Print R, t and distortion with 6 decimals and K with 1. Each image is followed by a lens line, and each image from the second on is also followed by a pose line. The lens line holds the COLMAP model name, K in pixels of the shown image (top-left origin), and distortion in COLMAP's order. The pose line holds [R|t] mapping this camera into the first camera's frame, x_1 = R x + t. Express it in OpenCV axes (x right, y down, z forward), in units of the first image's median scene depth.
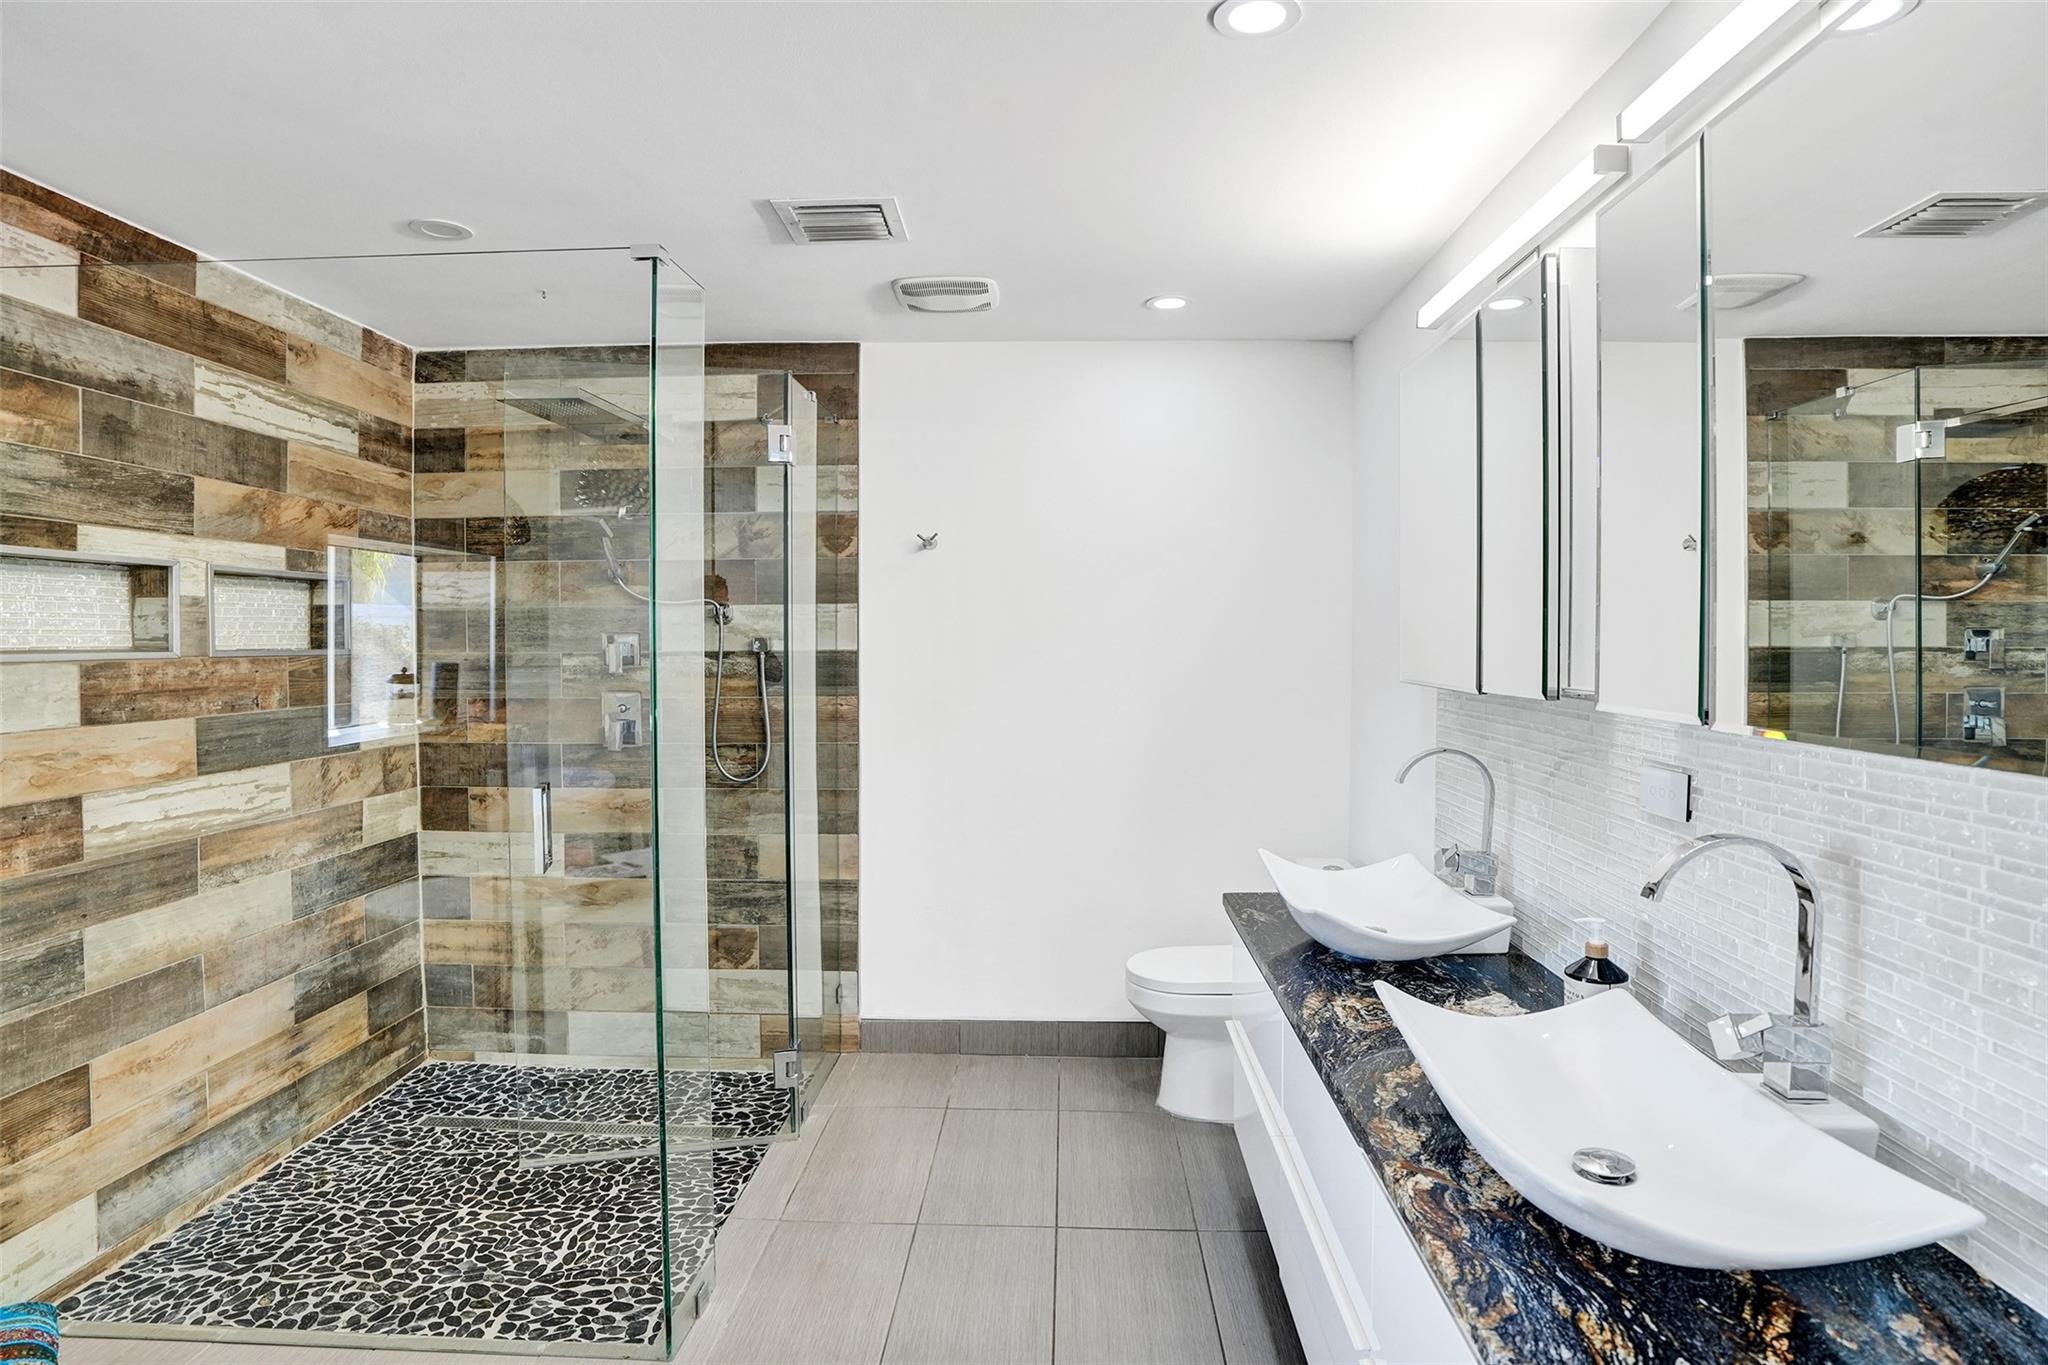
lens RADIAL K [[1123.4, 0, 1041.2], [0, 1123.4, 666.2], [0, 0, 1]] dist [-0.066702, 0.025786]
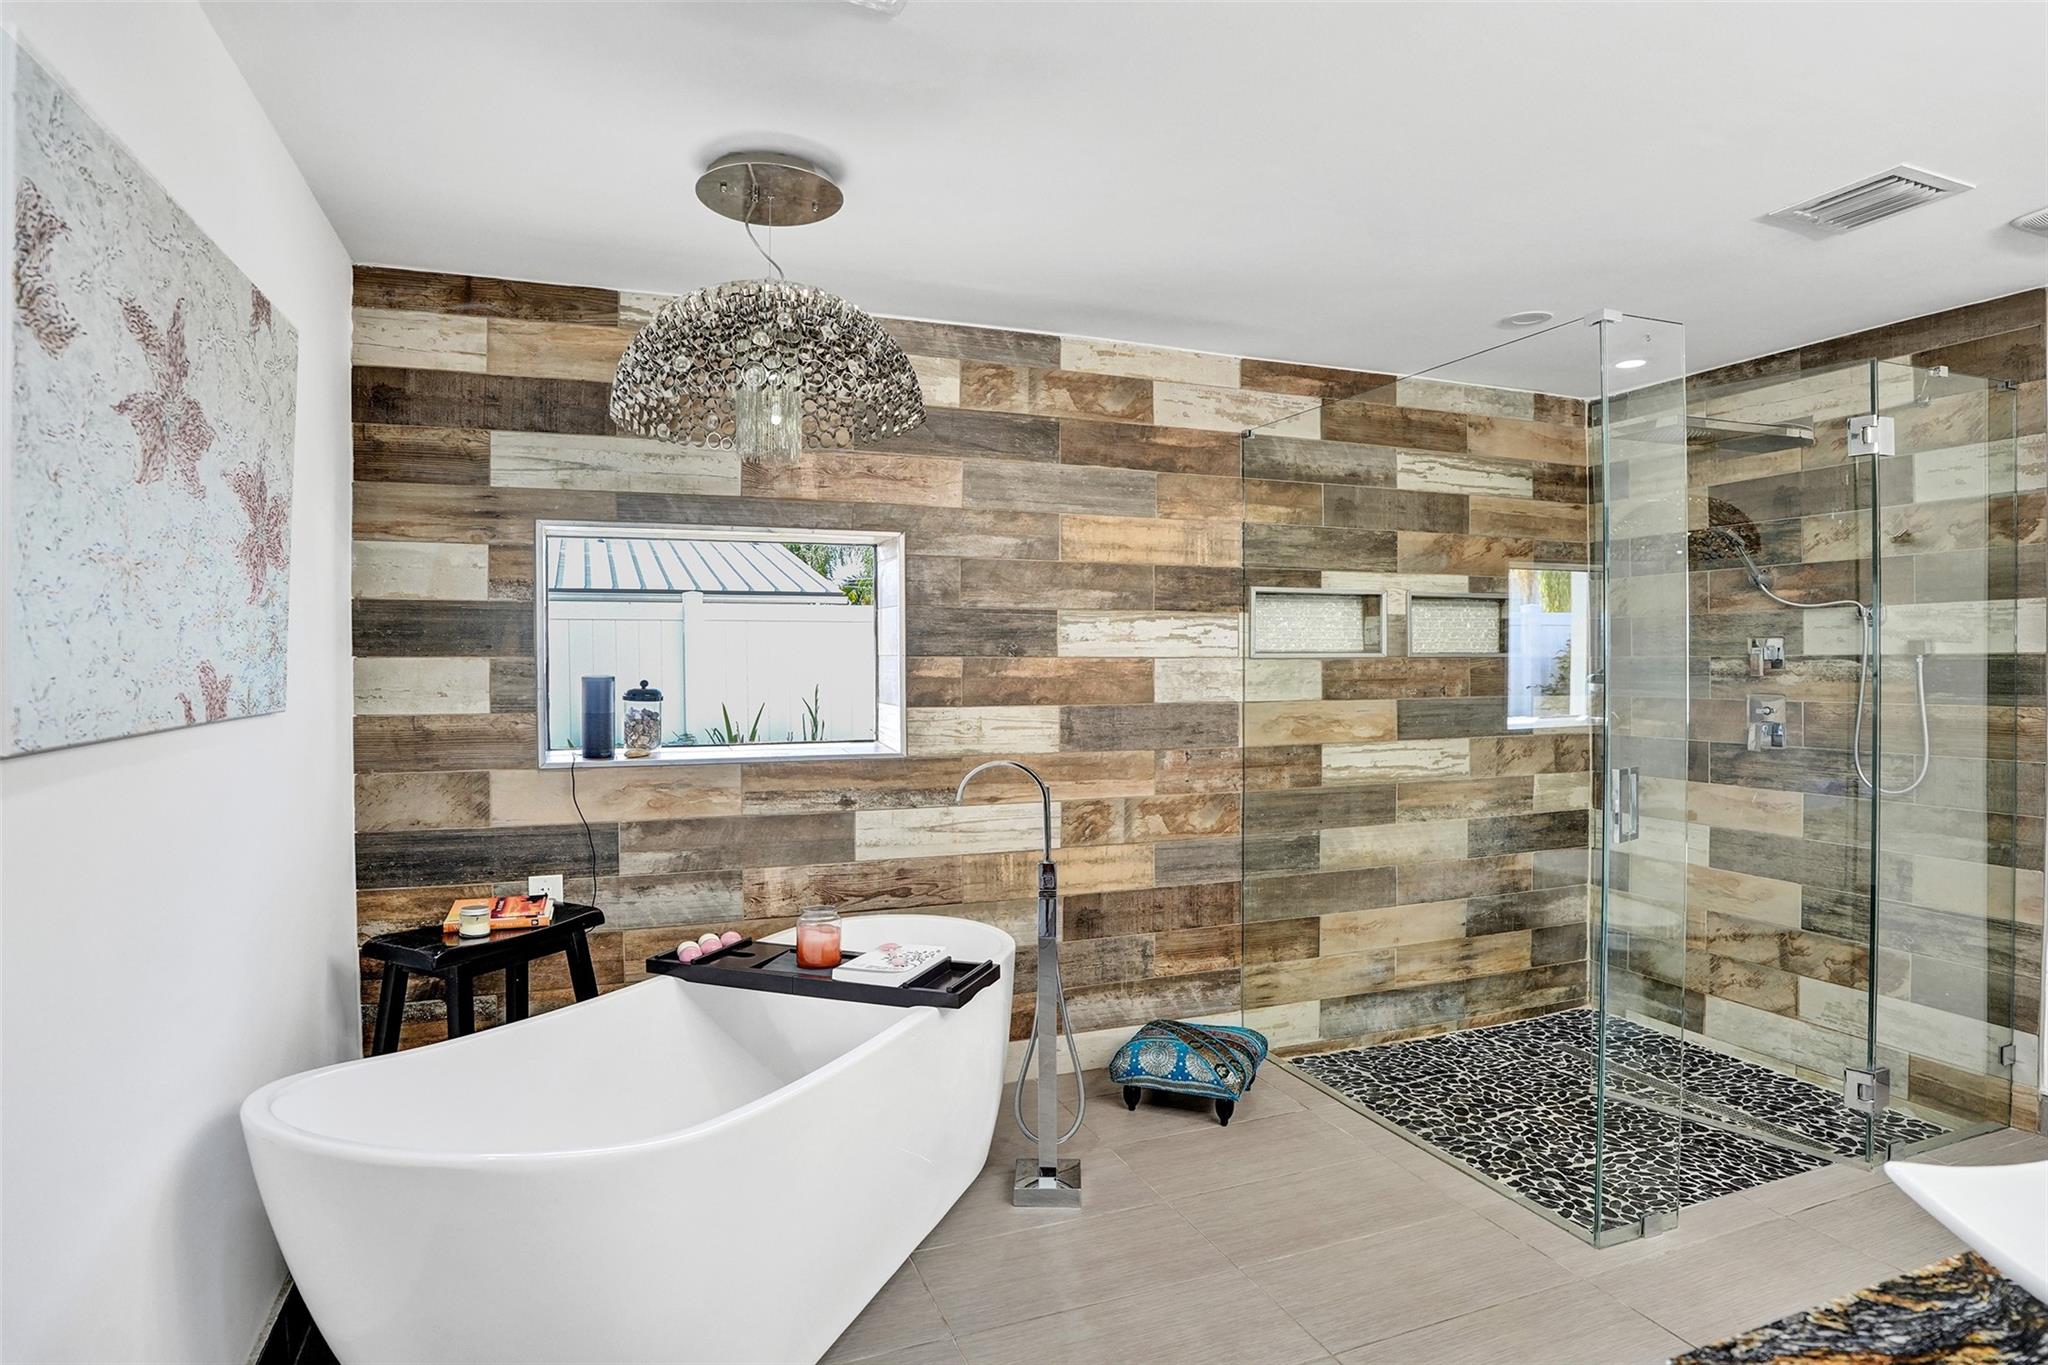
lens RADIAL K [[1123.4, 0, 1019.6], [0, 1123.4, 671.5], [0, 0, 1]] dist [-0.066702, 0.025786]
pose [[0.398834, 0.009264, -0.916976, 0.336894], [-0.018384, 0.999829, 0.002104, 0.015302], [0.916839, 0.016019, 0.398936, -0.036020]]
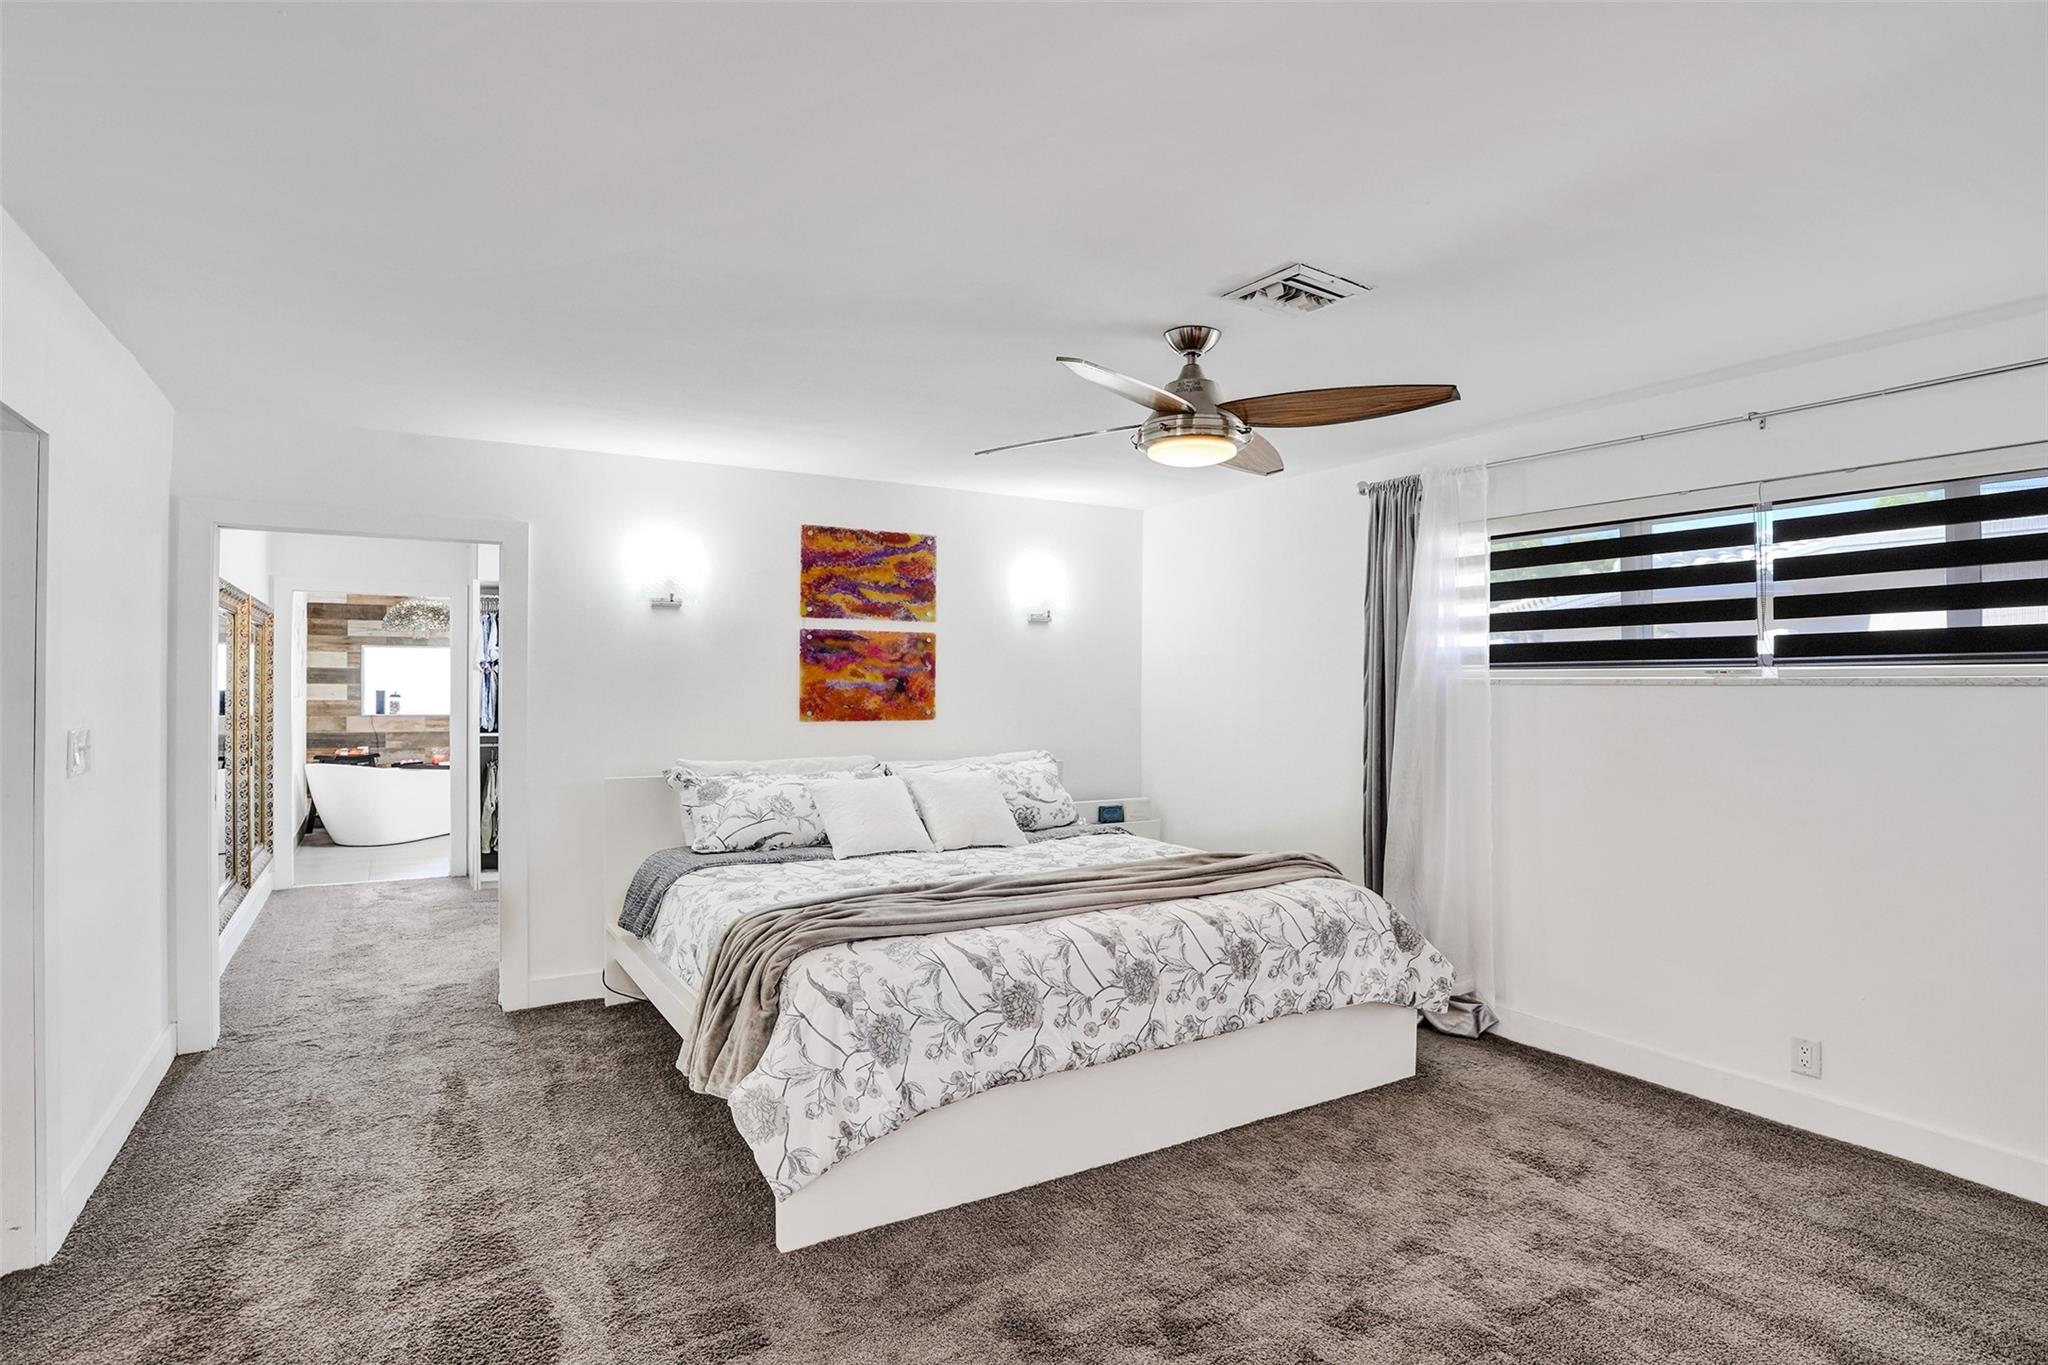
lens RADIAL K [[1123.4, 0, 1030.4], [0, 1123.4, 678.6], [0, 0, 1]] dist [-0.066702, 0.025786]
pose [[0.533333, 0.000320, -0.845905, 2.280996], [-0.023706, 0.999613, -0.014568, 0.002765], [0.845573, 0.027822, 0.533134, -0.078723]]
